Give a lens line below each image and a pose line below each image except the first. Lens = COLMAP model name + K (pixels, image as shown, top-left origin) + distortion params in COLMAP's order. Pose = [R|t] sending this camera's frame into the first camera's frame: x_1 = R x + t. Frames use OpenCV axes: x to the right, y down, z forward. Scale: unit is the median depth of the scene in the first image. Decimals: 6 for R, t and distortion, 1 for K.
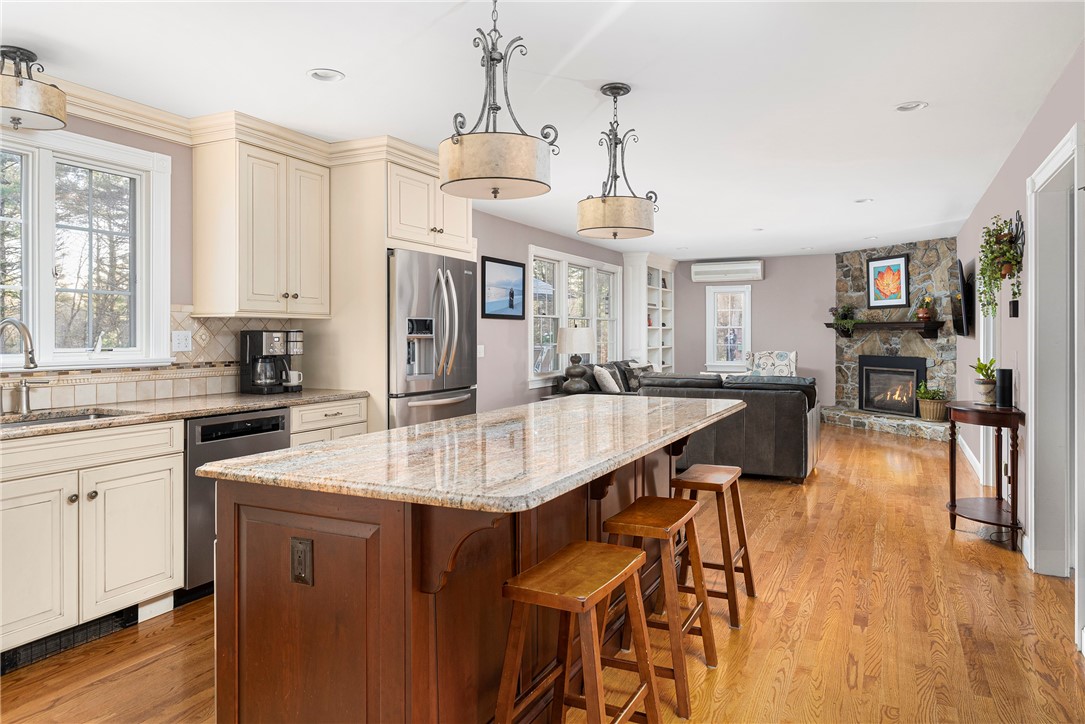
lens RADIAL K [[718.1, 0, 551.5], [0, 718.1, 331.2], [0, 0, 1]] dist [0.017272, 0.006657]
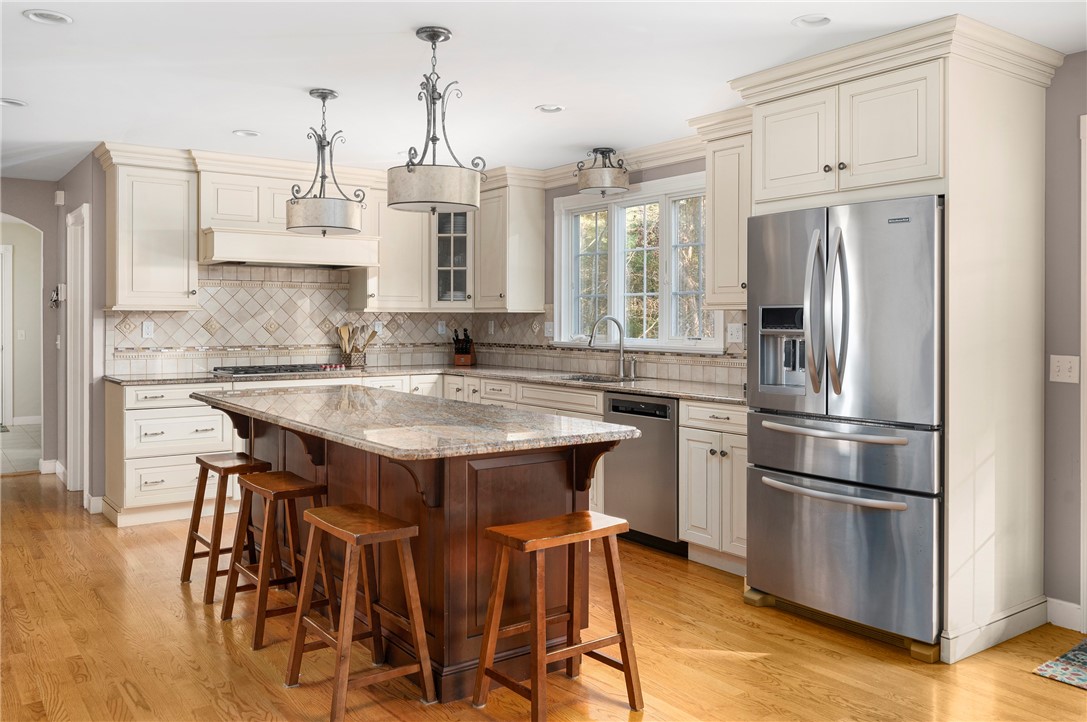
lens RADIAL K [[877.2, 0, 526.8], [0, 877.2, 337.7], [0, 0, 1]] dist [-0.001608, 0.004005]
pose [[-0.491675, 0.018163, -0.870589, 0.386633], [0.001795, 0.999801, 0.019845, -0.002958], [0.870777, 0.008194, -0.491610, 0.674031]]
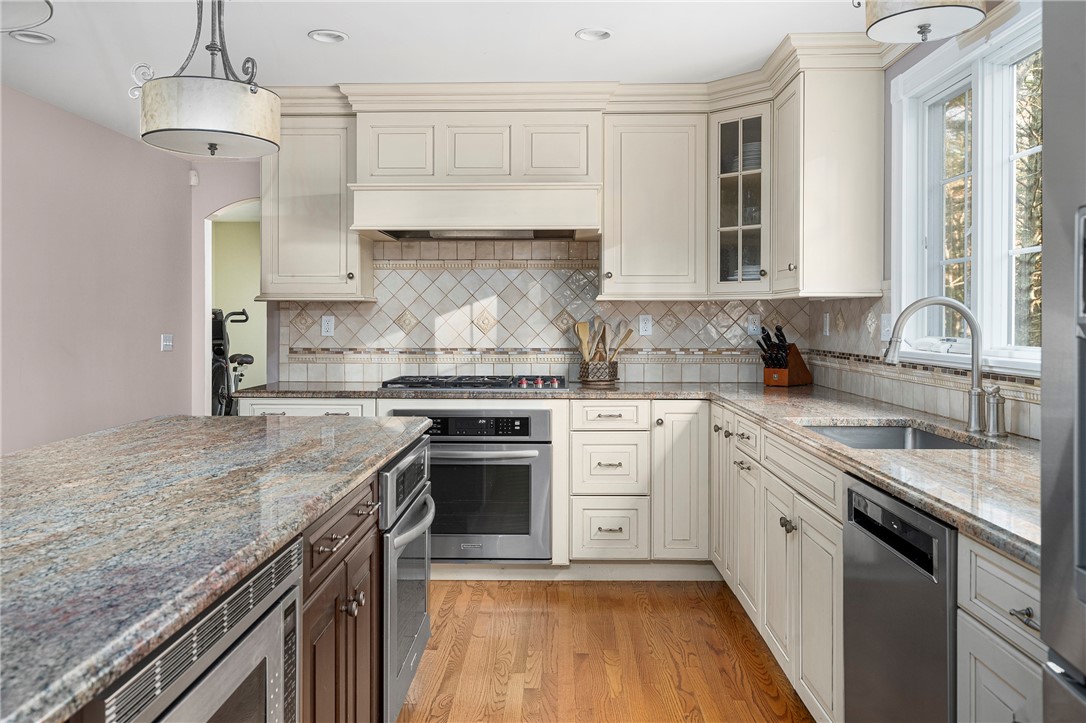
lens RADIAL K [[876.4, 0, 536.9], [0, 876.4, 324.6], [0, 0, 1]] dist [-0.001608, 0.004005]
pose [[-0.914470, 0.001593, -0.404651, -0.005425], [0.001320, 0.999999, 0.000954, 0.003548], [0.404652, 0.000339, -0.914471, 0.619425]]
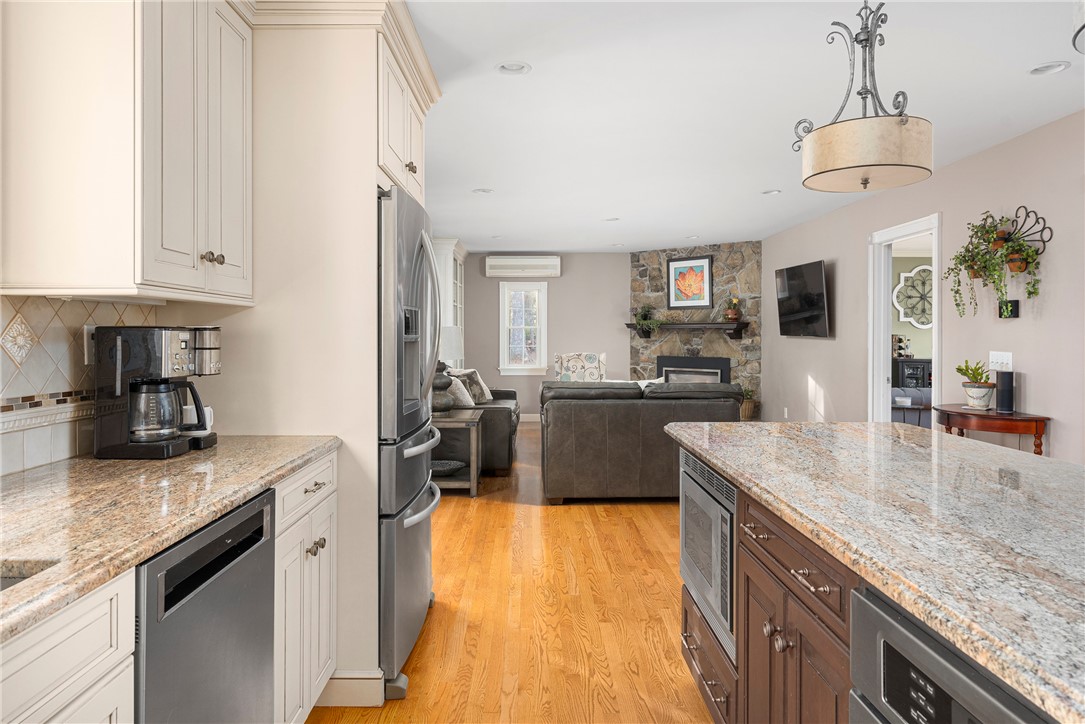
lens RADIAL K [[718.1, 0, 537.2], [0, 718.1, 335.0], [0, 0, 1]] dist [0.017272, 0.006657]
pose [[0.899844, 0.000779, 0.436212, -0.194794], [-0.002904, 0.999987, 0.004205, 0.001032], [-0.436203, -0.005050, 0.899834, 0.231378]]
